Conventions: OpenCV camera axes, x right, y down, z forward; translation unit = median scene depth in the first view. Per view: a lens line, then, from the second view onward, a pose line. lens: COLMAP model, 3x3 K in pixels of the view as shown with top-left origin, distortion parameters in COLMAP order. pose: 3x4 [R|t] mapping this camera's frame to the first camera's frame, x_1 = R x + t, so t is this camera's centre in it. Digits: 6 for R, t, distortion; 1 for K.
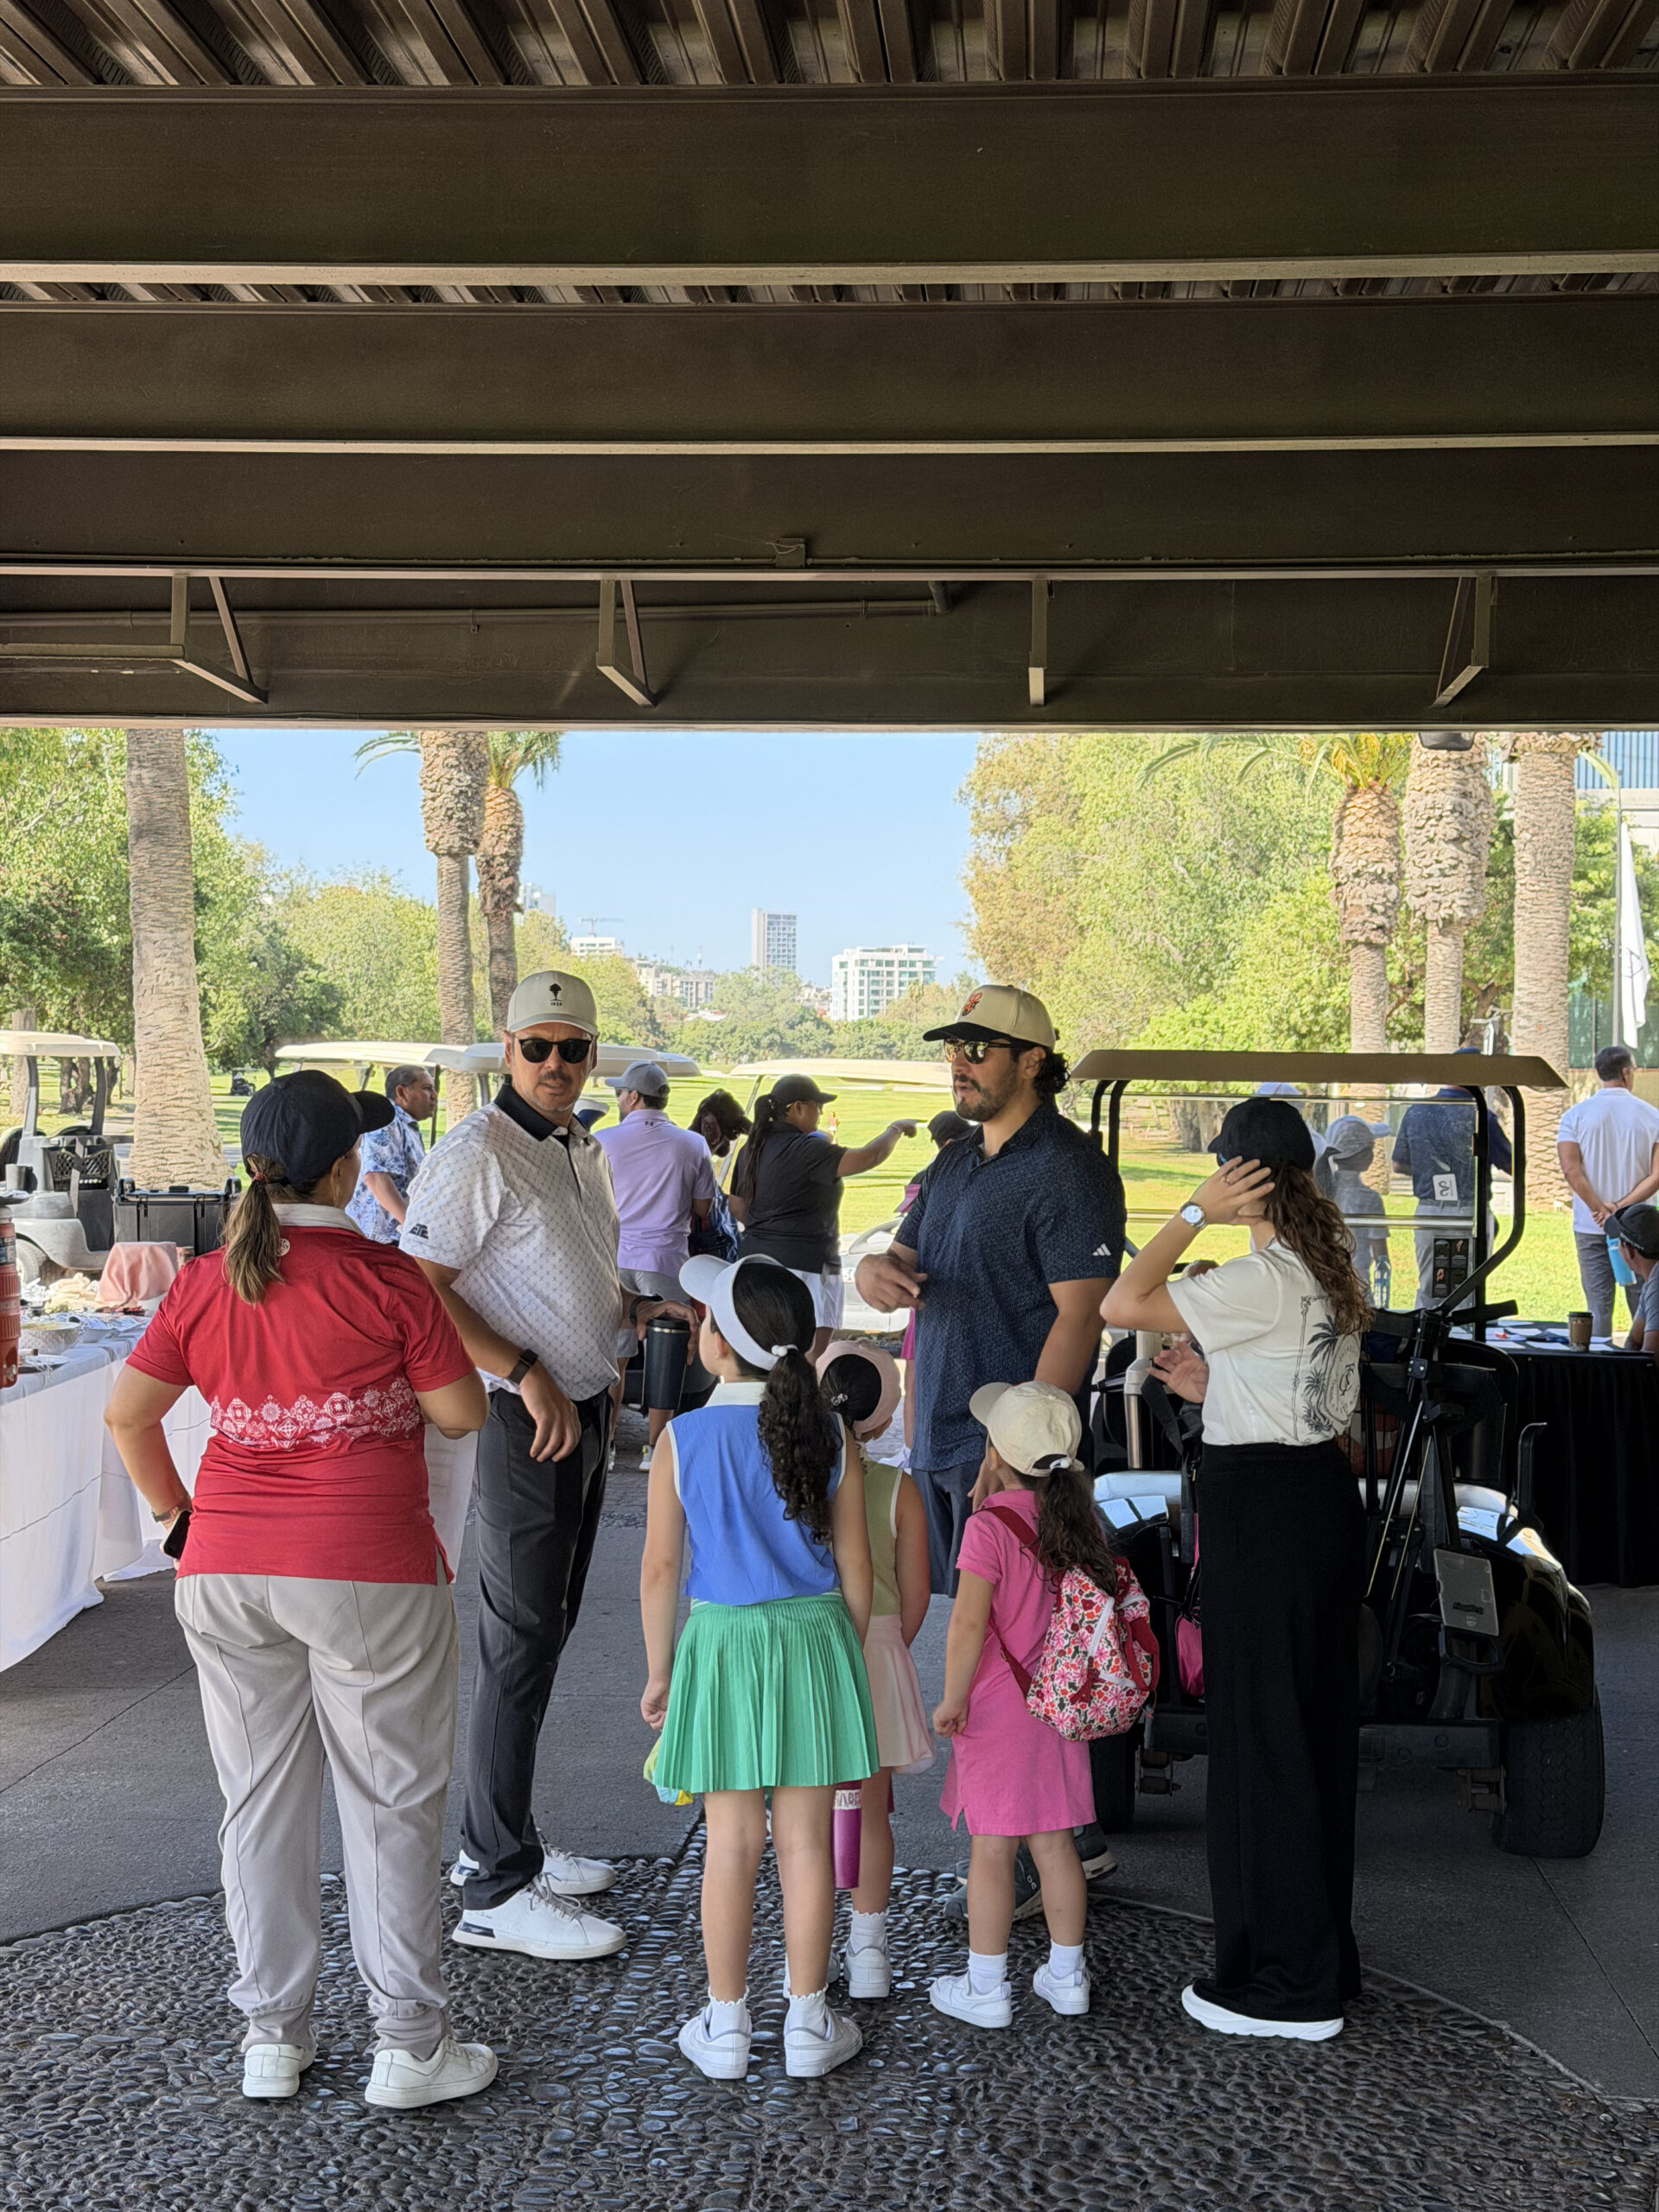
lens RADIAL K [[3099.7, 0, 829.5], [0, 3099.7, 1106.0], [0, 0, 1]] dist [0.225865, -0.011356]
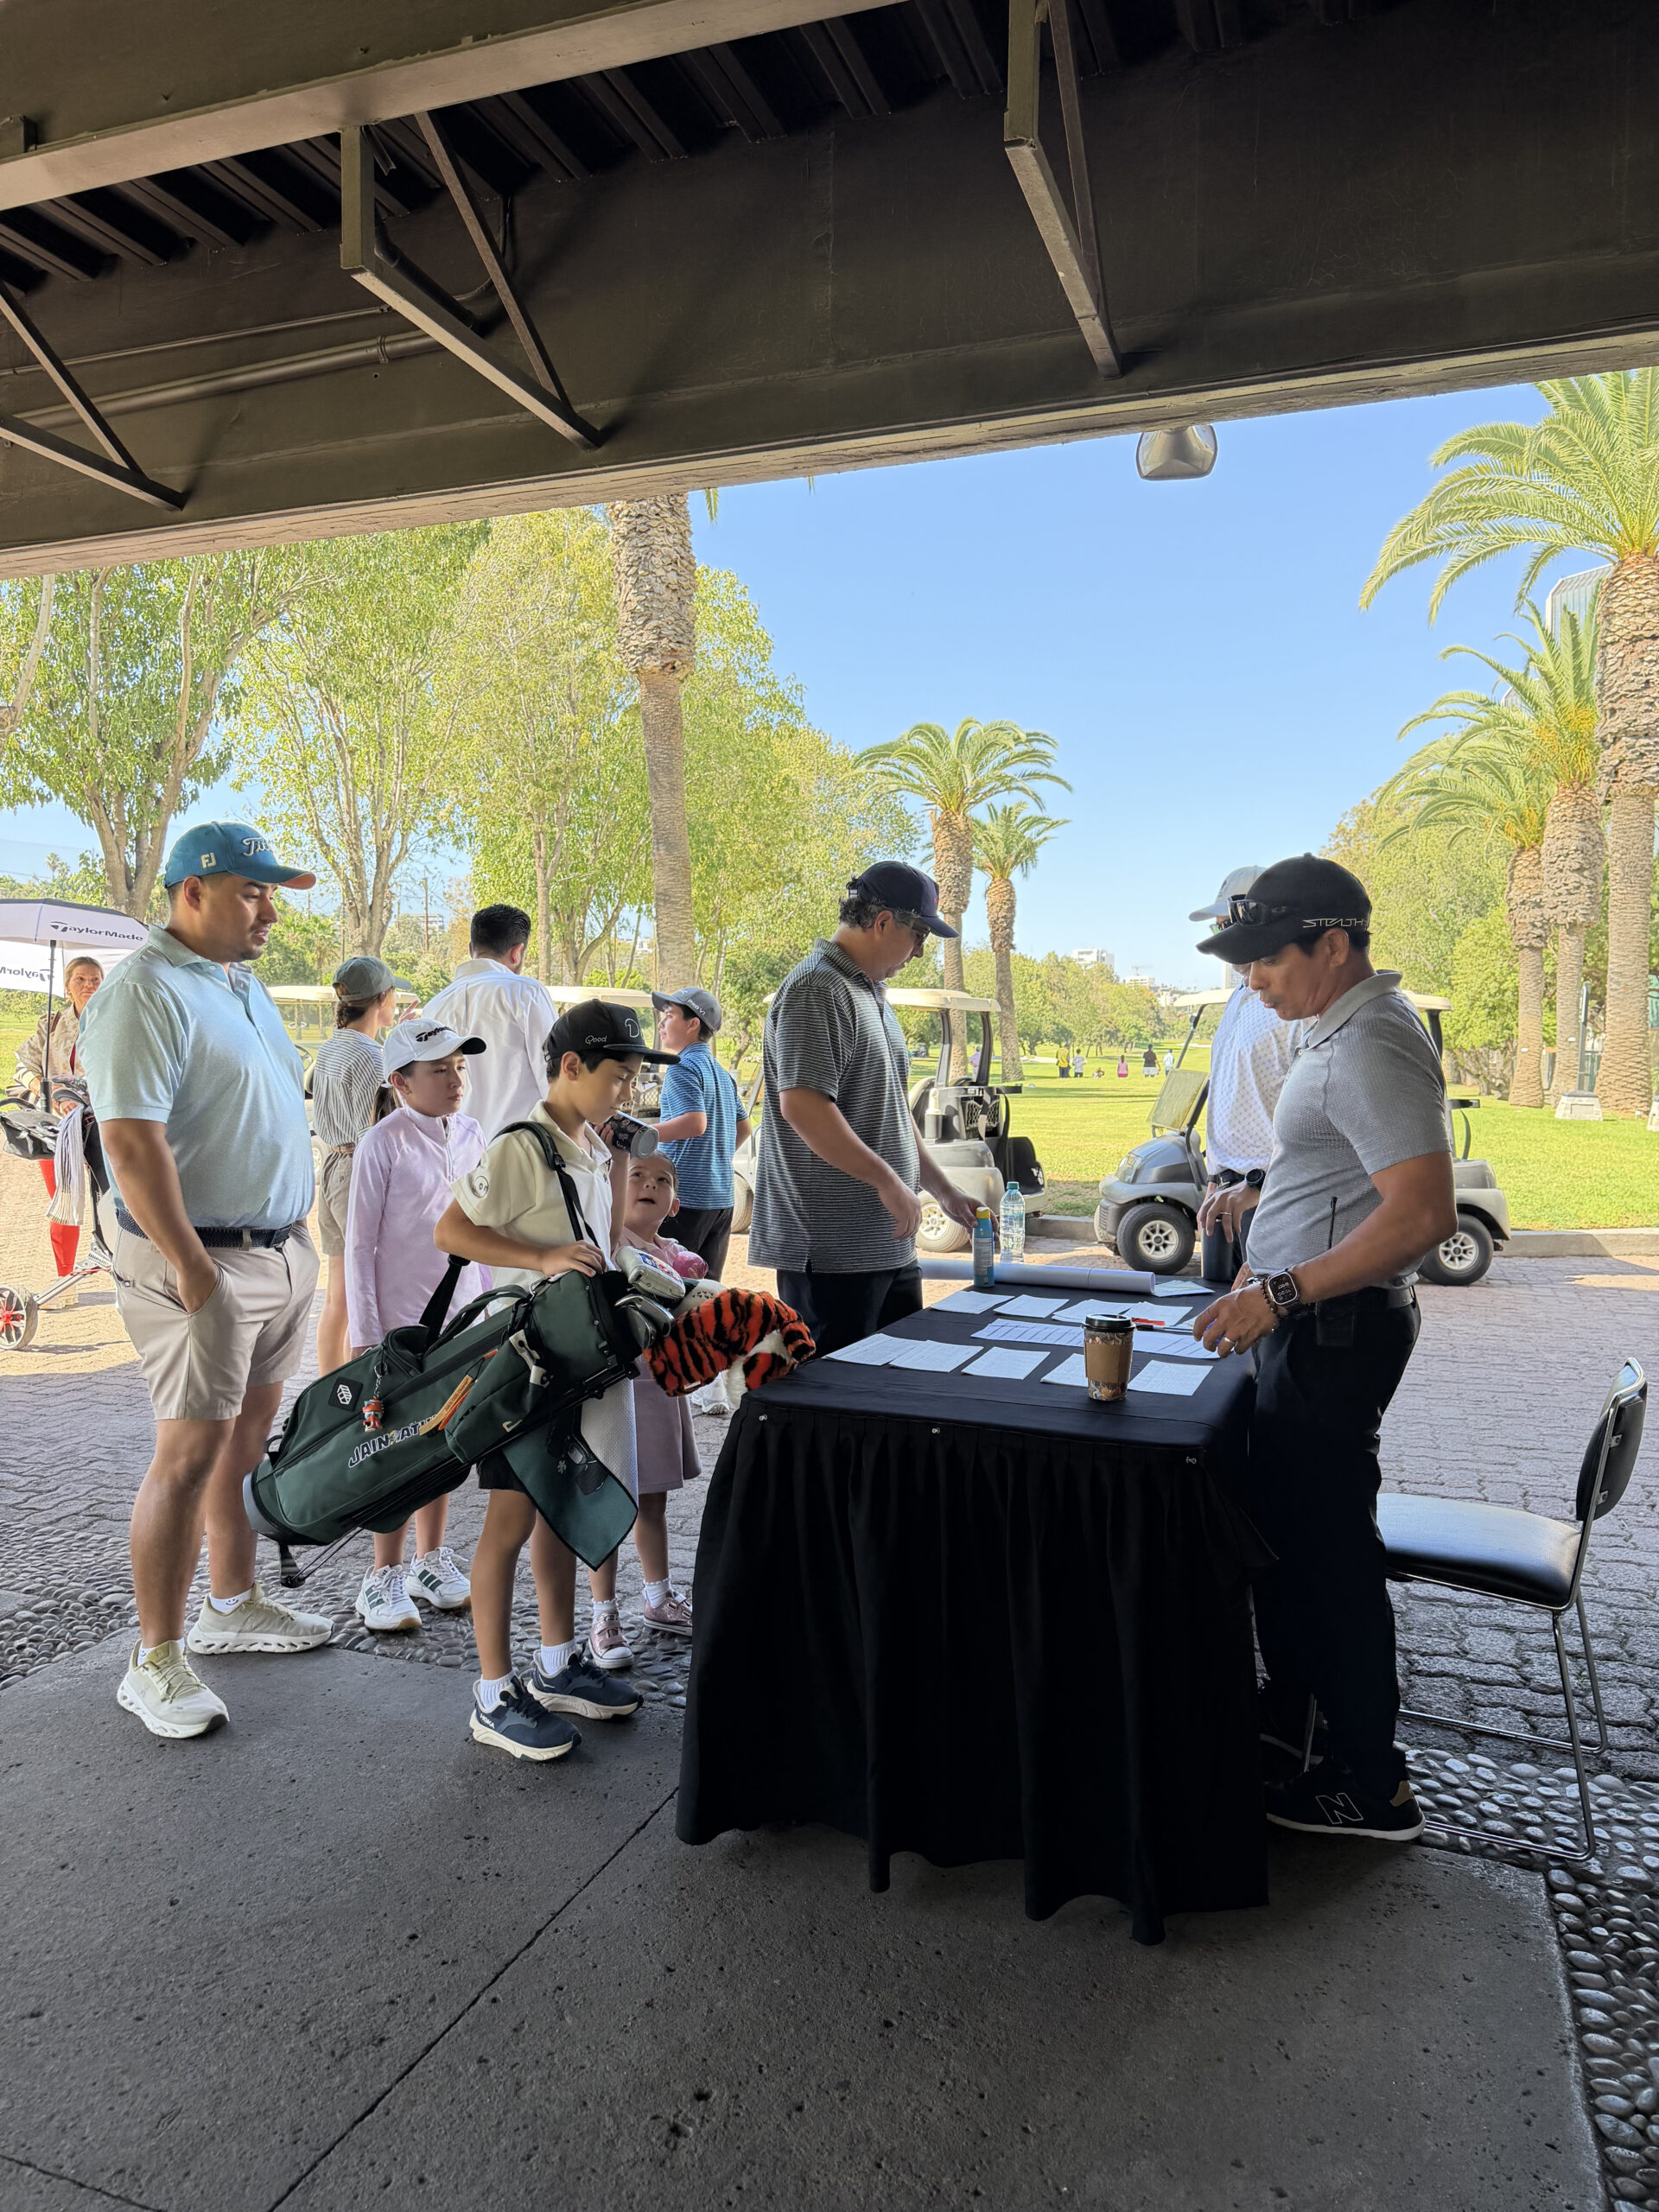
lens RADIAL K [[1563.2, 0, 829.5], [0, 1563.2, 1106.0], [0, 0, 1]] dist [0.187476, -0.336095]
pose [[0.964330, -0.000137, -0.264702, 0.035826], [0.007237, 0.999640, 0.025847, 0.003274], [0.264603, -0.026841, 0.963984, 0.102662]]
